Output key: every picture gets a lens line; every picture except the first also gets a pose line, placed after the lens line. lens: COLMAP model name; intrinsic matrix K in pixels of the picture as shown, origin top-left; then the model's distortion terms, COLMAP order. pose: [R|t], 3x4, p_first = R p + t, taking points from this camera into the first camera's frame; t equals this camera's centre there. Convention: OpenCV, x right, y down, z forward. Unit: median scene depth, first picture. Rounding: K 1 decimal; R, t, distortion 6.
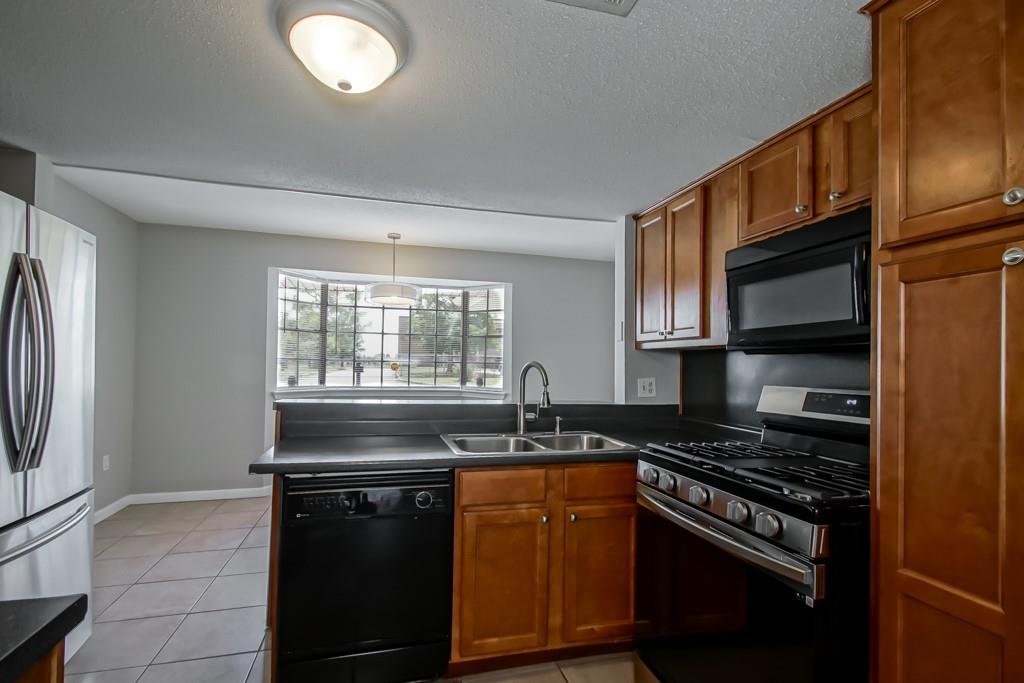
lens RADIAL K [[460.7, 0, 500.2], [0, 460.7, 354.6], [0, 0, 1]] dist [0.021906, 0.000238]
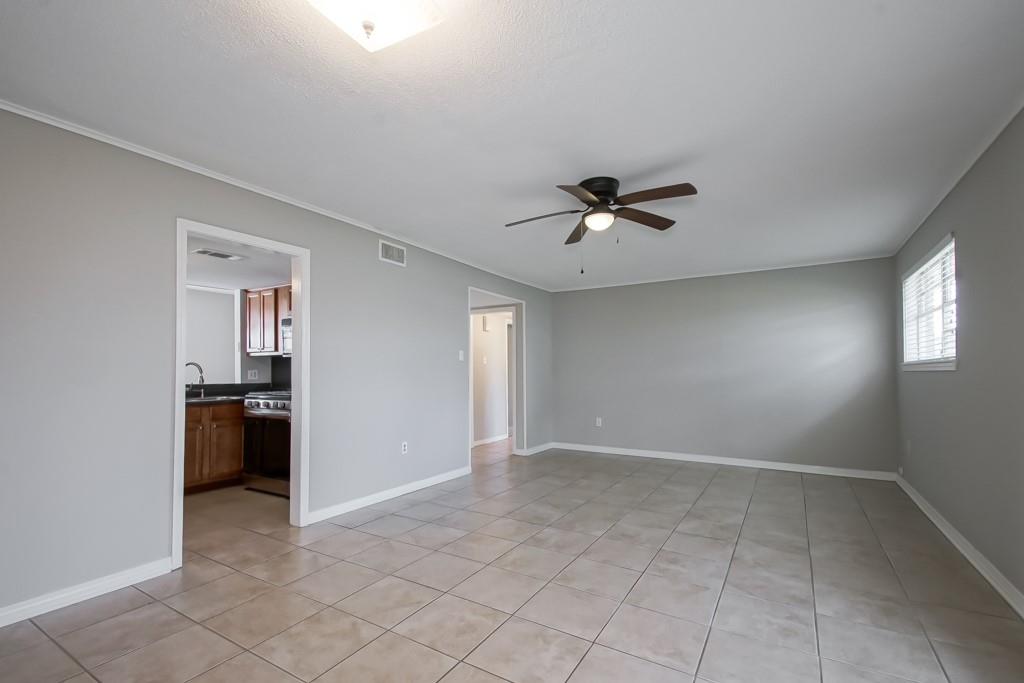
lens RADIAL K [[460.7, 0, 505.0], [0, 460.7, 366.8], [0, 0, 1]] dist [0.021906, 0.000238]
pose [[0.723690, -0.008332, 0.690075, -0.330012], [0.001481, 0.999944, 0.010520, 0.017882], [-0.690124, -0.006591, 0.723661, -1.424905]]
